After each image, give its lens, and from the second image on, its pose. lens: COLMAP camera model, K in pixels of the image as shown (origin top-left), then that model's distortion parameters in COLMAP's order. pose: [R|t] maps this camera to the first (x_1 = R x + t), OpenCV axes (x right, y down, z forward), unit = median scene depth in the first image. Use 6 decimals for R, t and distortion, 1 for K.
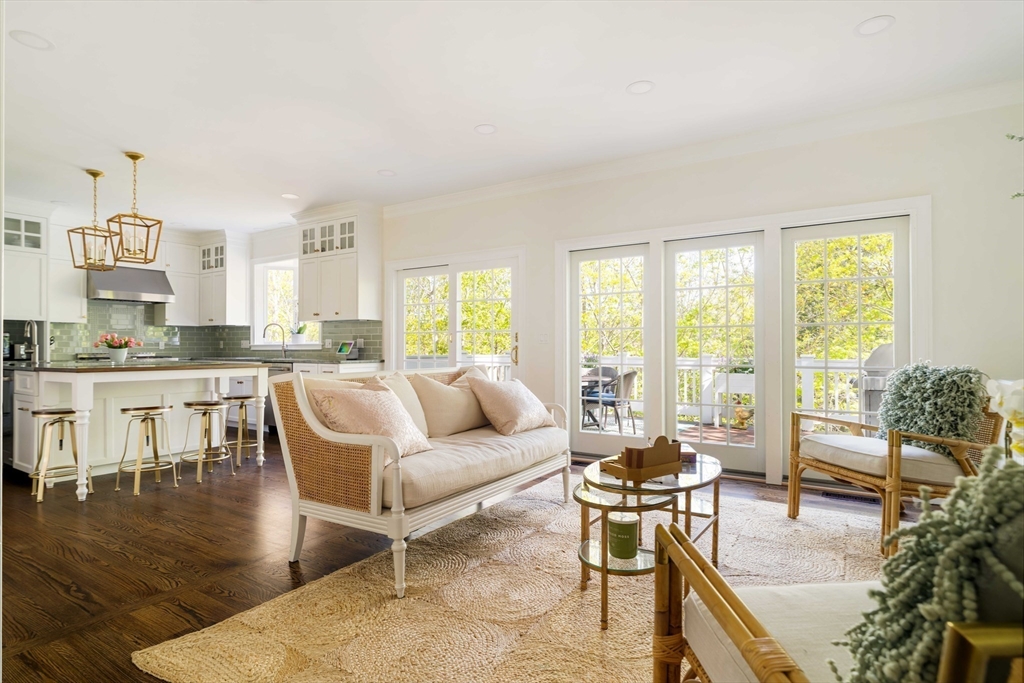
lens RADIAL K [[534.4, 0, 510.1], [0, 534.4, 346.0], [0, 0, 1]] dist [-0.001010, 0.000178]
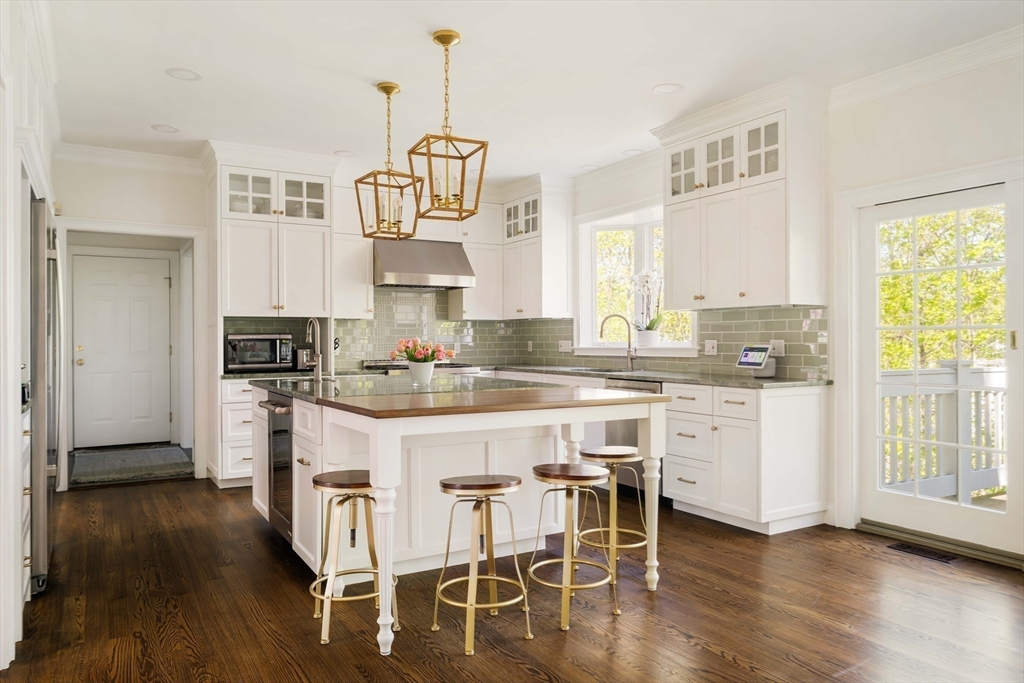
lens RADIAL K [[710.8, 0, 512.0], [0, 710.8, 341.5], [0, 0, 1]] dist [0.000945, 0.000162]
pose [[0.894606, -0.002160, -0.446851, -0.201525], [0.004274, 0.999984, 0.003721, -0.015781], [0.446836, -0.005239, 0.894601, 0.229420]]
